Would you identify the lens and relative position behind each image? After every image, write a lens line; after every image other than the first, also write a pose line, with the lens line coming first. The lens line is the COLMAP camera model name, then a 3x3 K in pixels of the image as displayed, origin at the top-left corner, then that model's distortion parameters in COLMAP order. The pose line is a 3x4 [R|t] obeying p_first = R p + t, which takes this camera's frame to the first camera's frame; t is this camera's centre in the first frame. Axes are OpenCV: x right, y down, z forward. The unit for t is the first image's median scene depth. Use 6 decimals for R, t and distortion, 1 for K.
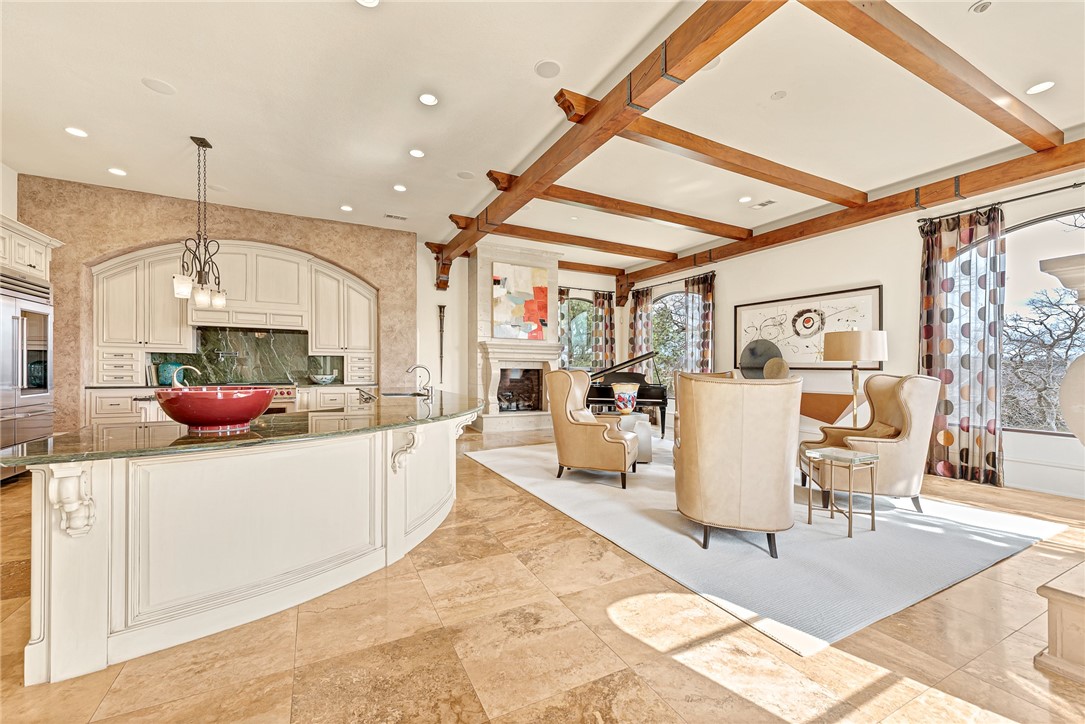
lens RADIAL K [[437.6, 0, 542.5], [0, 437.6, 362.0], [0, 0, 1]] dist [0.001960, 0.000144]
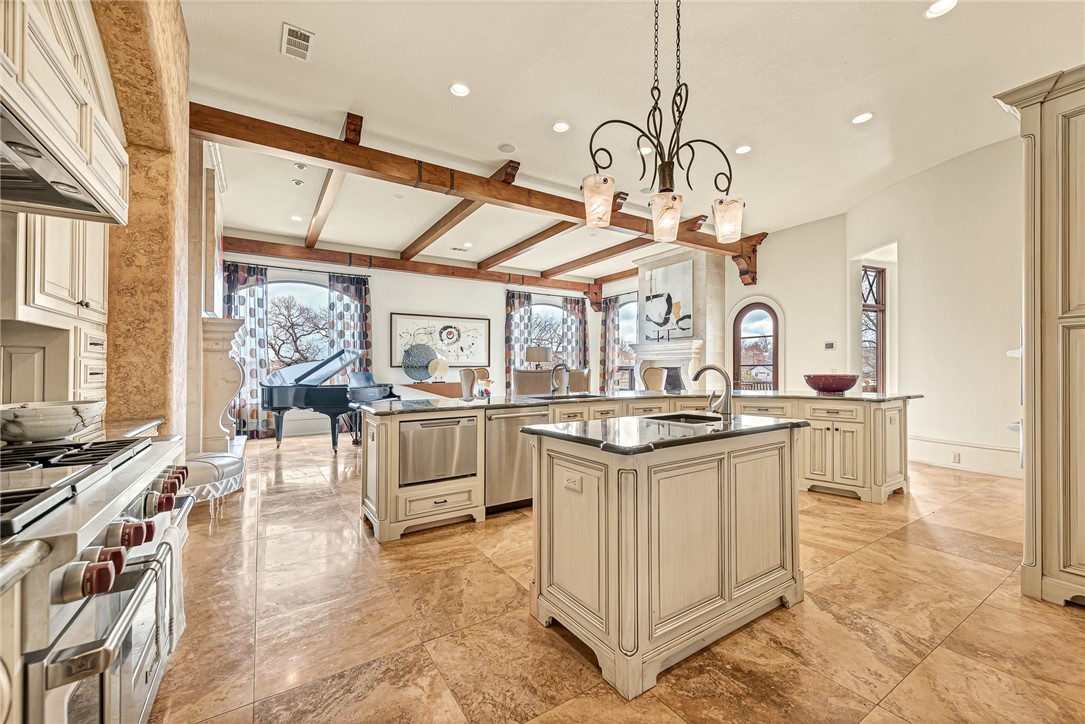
lens RADIAL K [[422.2, 0, 535.4], [0, 422.2, 354.3], [0, 0, 1]] dist [0.000783, 0.000073]
pose [[-0.091901, 0.032951, 0.995223, -0.921190], [-0.000732, 0.999450, -0.033159, 0.022860], [-0.995768, -0.003776, -0.091826, 0.961636]]
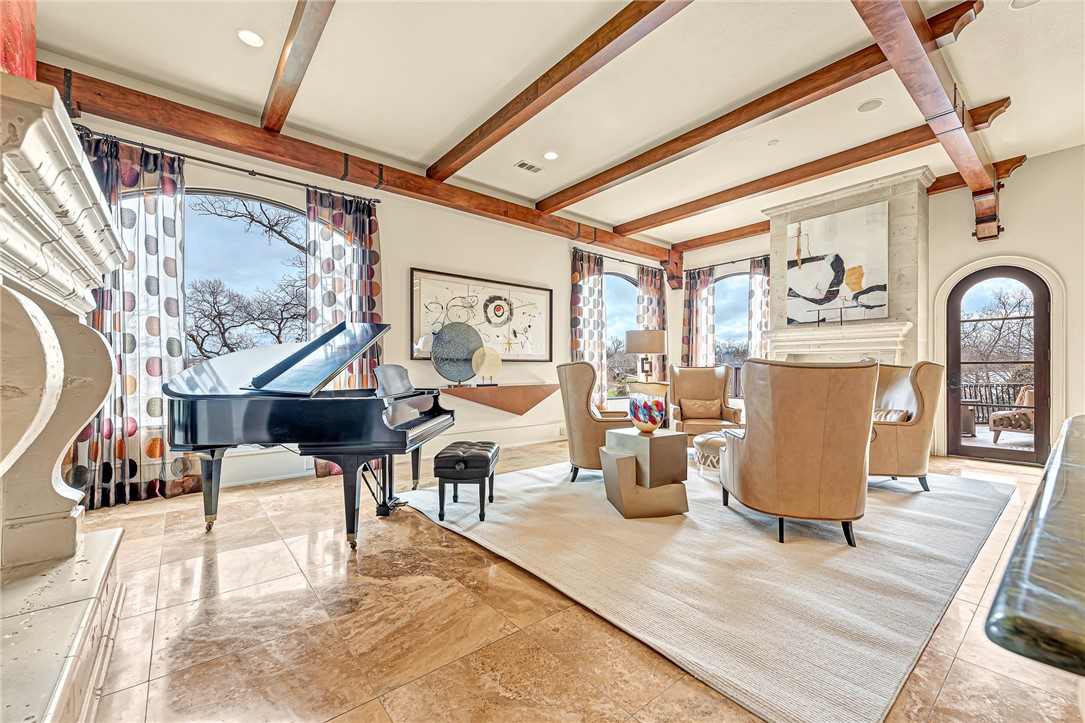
lens RADIAL K [[437.6, 0, 542.5], [0, 437.6, 361.5], [0, 0, 1]] dist [0.001960, 0.000144]
pose [[-0.206695, 0.015147, 0.978288, -0.354460], [-0.009926, 0.999796, -0.017577, 0.036694], [-0.978355, -0.013343, -0.206502, 1.248036]]
